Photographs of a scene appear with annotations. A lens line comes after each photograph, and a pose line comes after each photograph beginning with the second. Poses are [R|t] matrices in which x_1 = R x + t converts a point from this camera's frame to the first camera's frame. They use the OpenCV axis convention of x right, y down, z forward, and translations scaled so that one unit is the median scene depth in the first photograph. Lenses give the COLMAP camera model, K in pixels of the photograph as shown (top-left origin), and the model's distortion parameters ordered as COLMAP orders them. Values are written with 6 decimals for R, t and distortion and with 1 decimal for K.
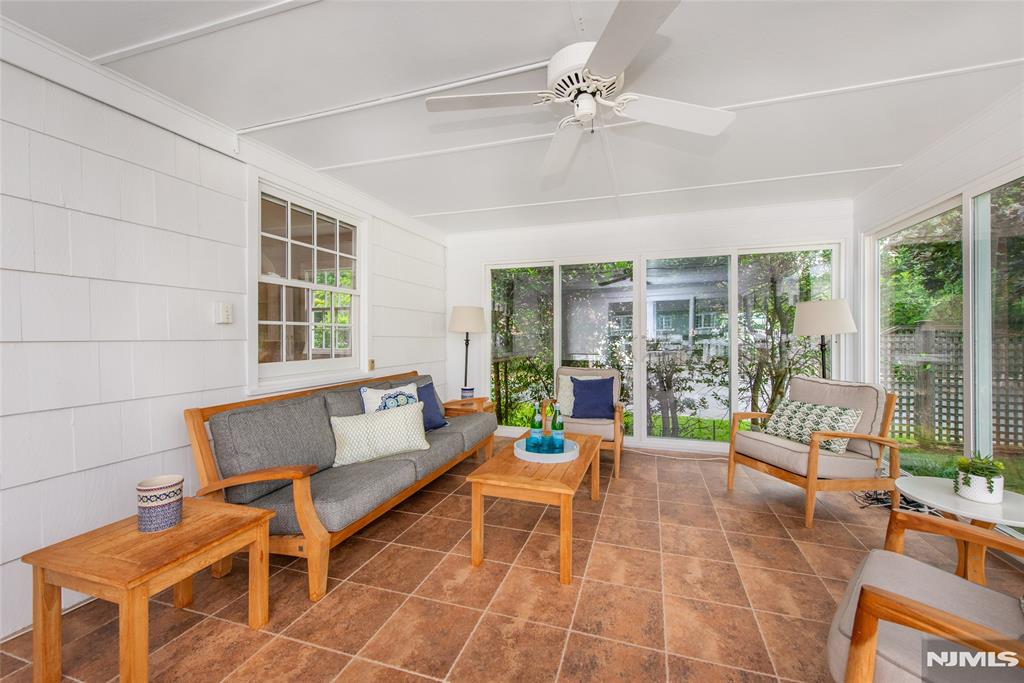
lens RADIAL K [[410.3, 0, 517.8], [0, 410.3, 330.2], [0, 0, 1]] dist [0.010437, -0.000098]
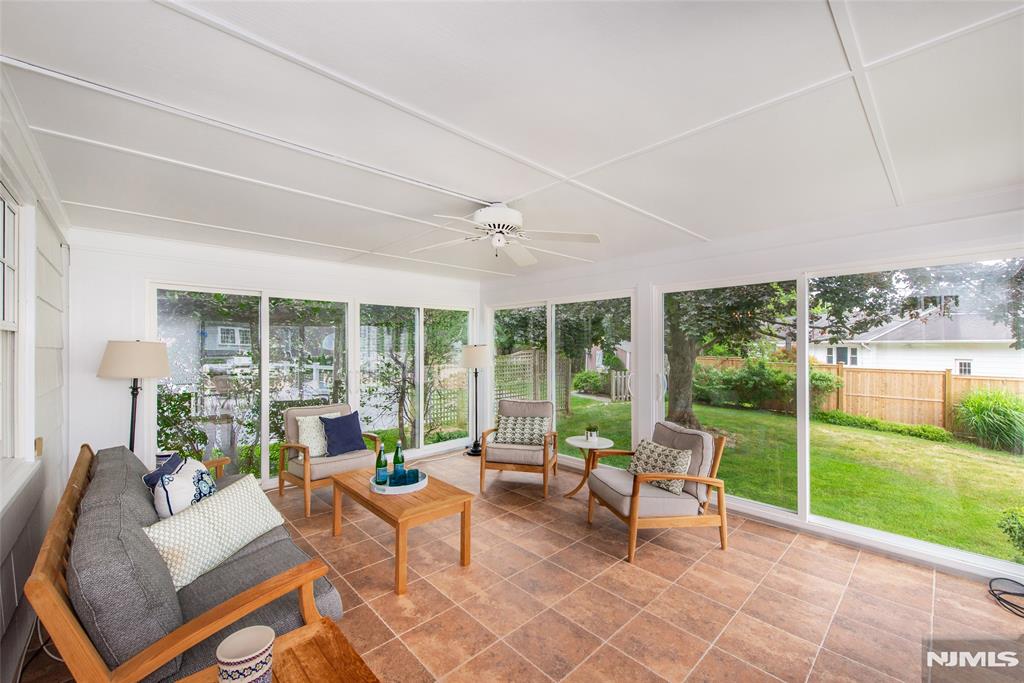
lens RADIAL K [[409.6, 0, 512.0], [0, 409.6, 341.5], [0, 0, 1]] dist [0.001235, 0.000061]
pose [[0.486877, 0.008078, 0.873433, -0.970821], [-0.006753, 0.999962, -0.005484, -0.128871], [-0.873444, -0.003229, 0.486913, 0.181692]]
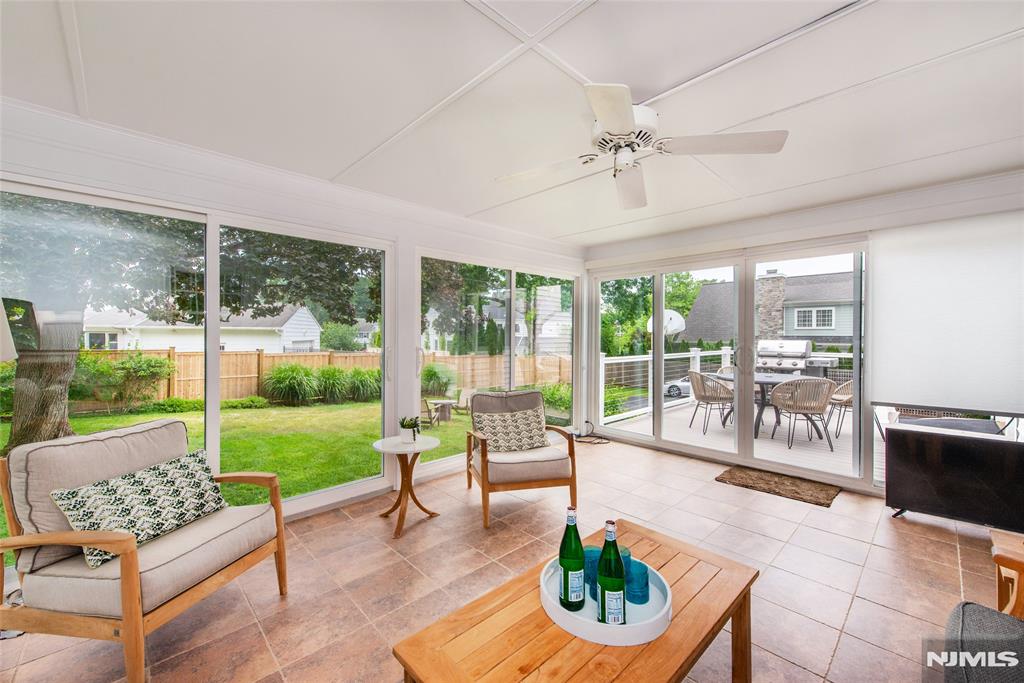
lens RADIAL K [[409.6, 0, 512.0], [0, 409.6, 341.5], [0, 0, 1]] dist [0.001235, 0.000061]
pose [[-0.877940, -0.012203, 0.478616, -0.074373], [-0.011513, 0.999924, 0.004375, -0.022907], [-0.478633, -0.001669, -0.878014, 1.855686]]
